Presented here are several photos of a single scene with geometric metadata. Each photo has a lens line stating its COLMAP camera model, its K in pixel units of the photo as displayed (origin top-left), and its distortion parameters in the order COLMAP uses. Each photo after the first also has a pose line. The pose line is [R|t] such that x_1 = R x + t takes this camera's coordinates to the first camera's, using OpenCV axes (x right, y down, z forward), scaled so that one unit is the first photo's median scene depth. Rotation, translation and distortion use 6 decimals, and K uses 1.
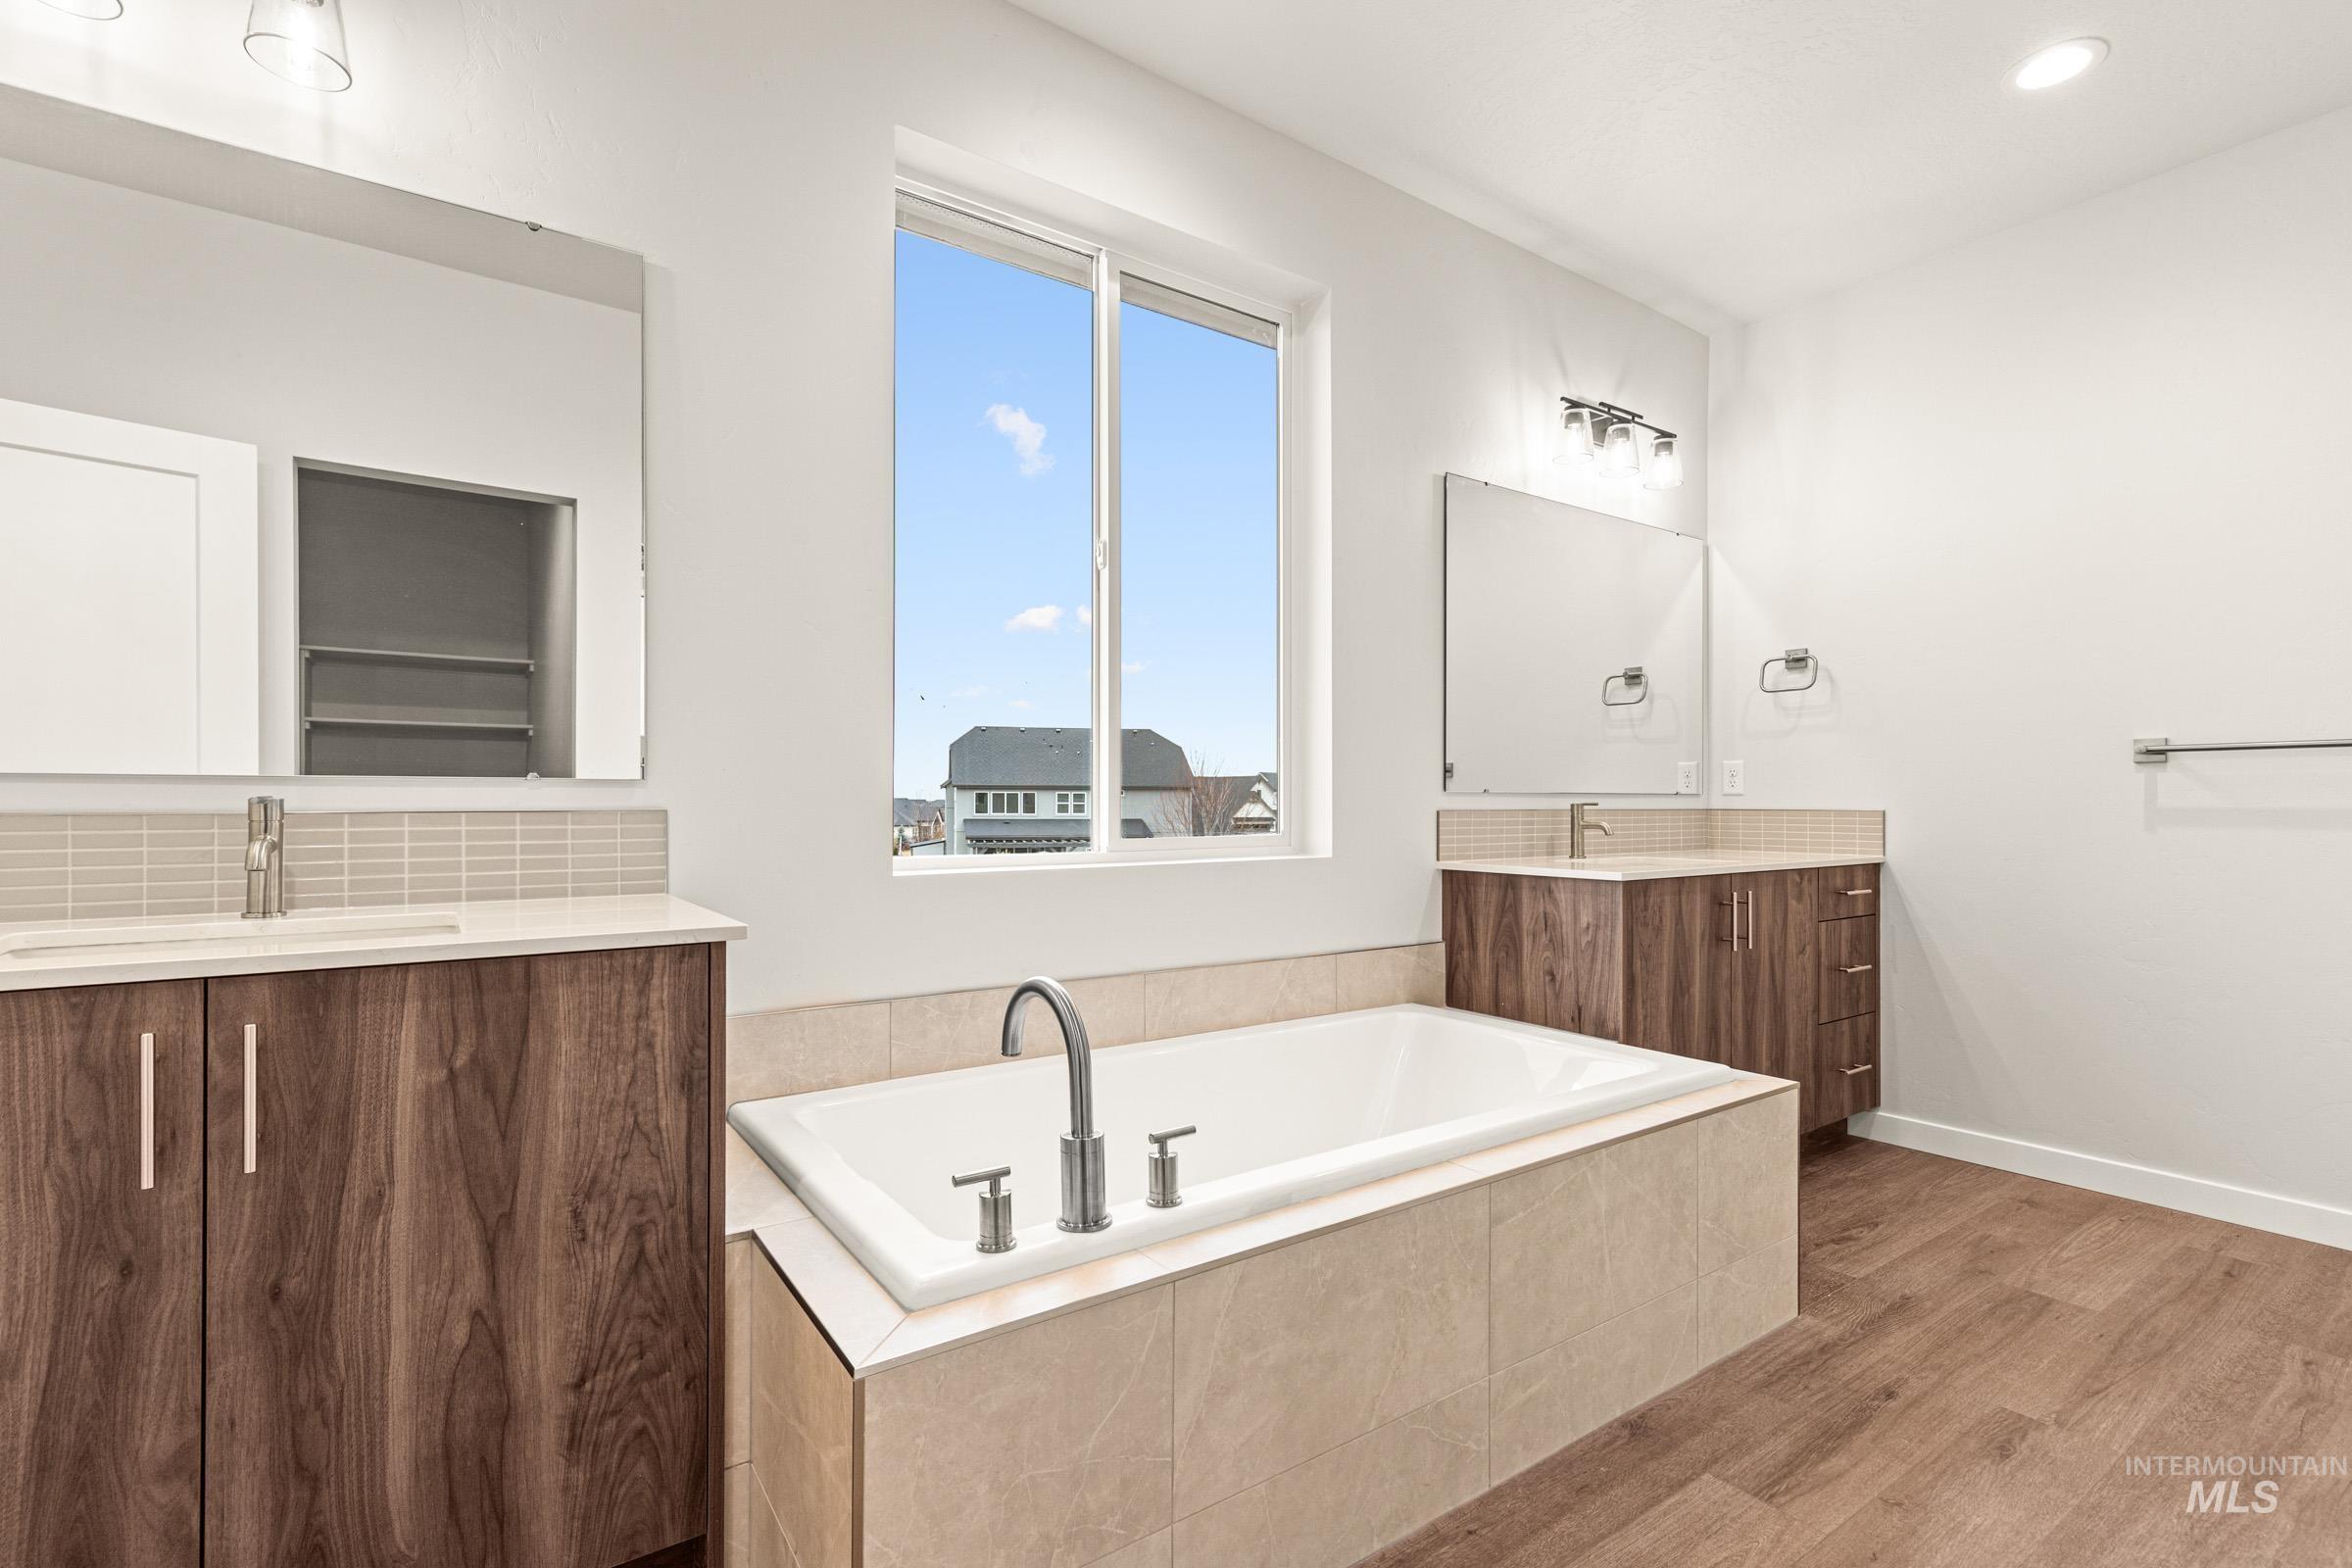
lens RADIAL K [[1074.7, 0, 1185.8], [0, 1074.7, 819.9], [0, 0, 1]] dist [0.010166, -0.001428]
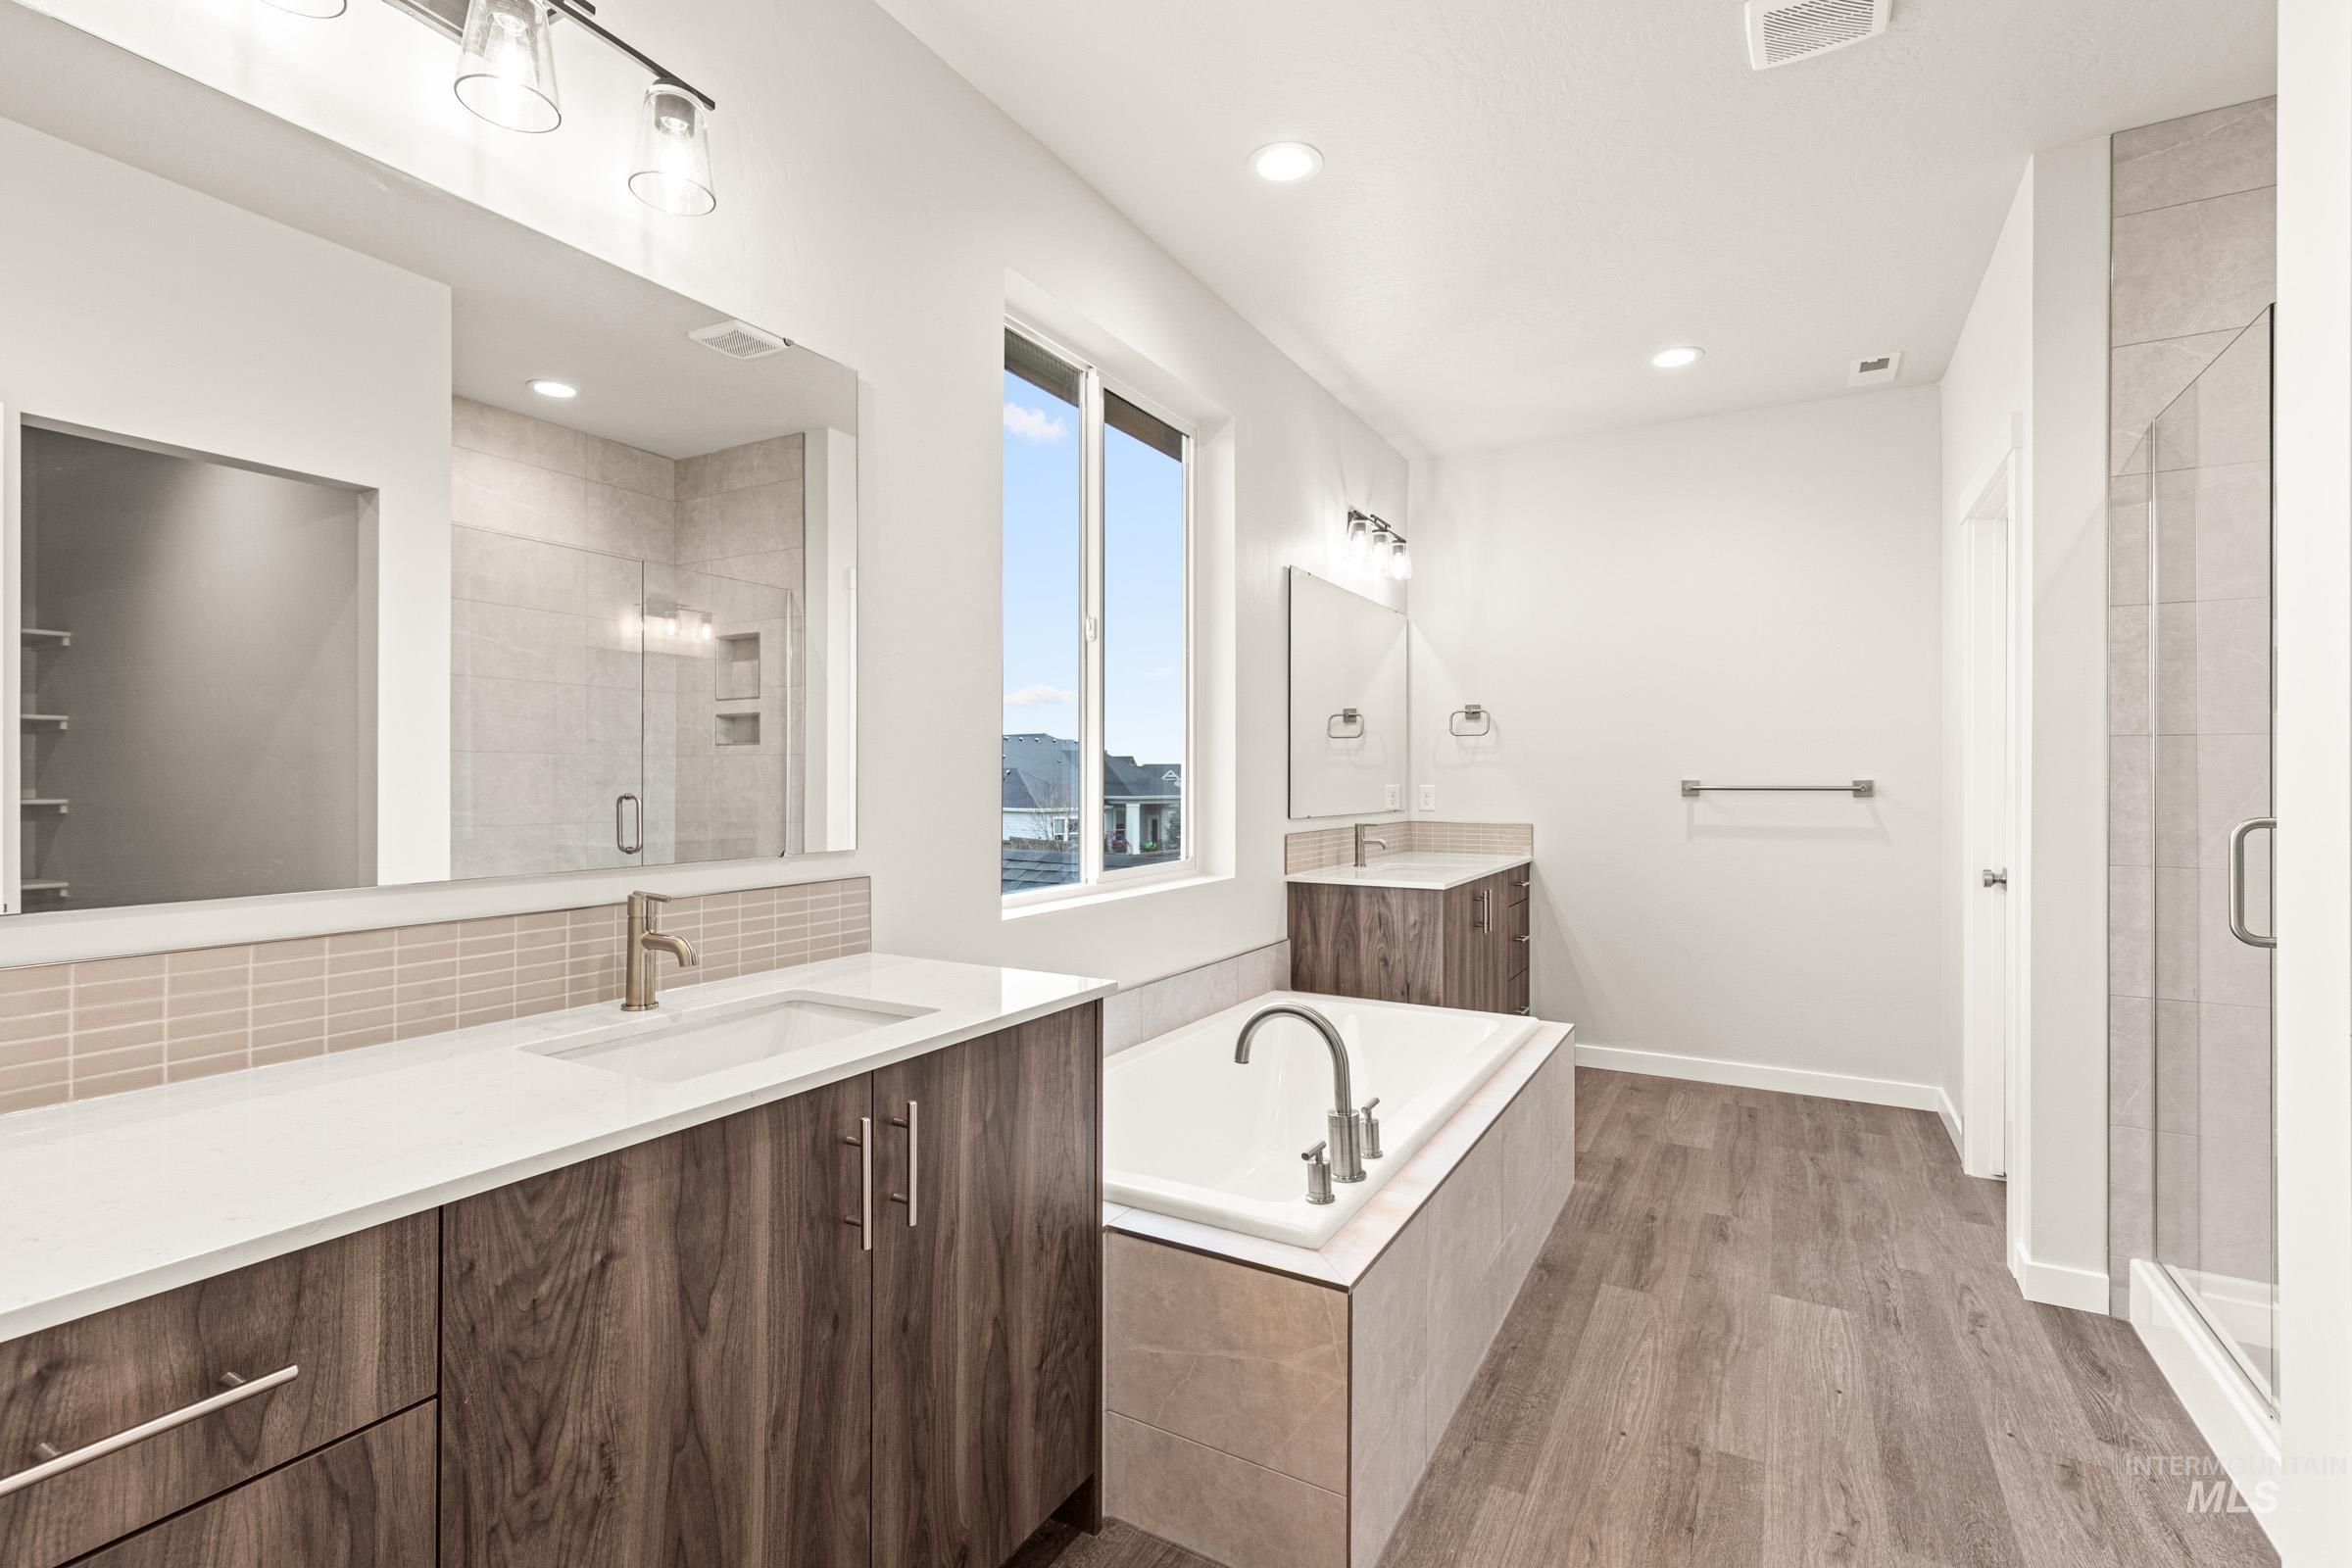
lens RADIAL K [[1074.7, 0, 1180.4], [0, 1074.7, 793.7], [0, 0, 1]] dist [0.010166, -0.001428]
pose [[0.903183, -0.003369, 0.429242, -0.545280], [0.003136, 0.999994, 0.001250, -0.076482], [-0.429244, 0.000217, 0.903189, -0.103868]]
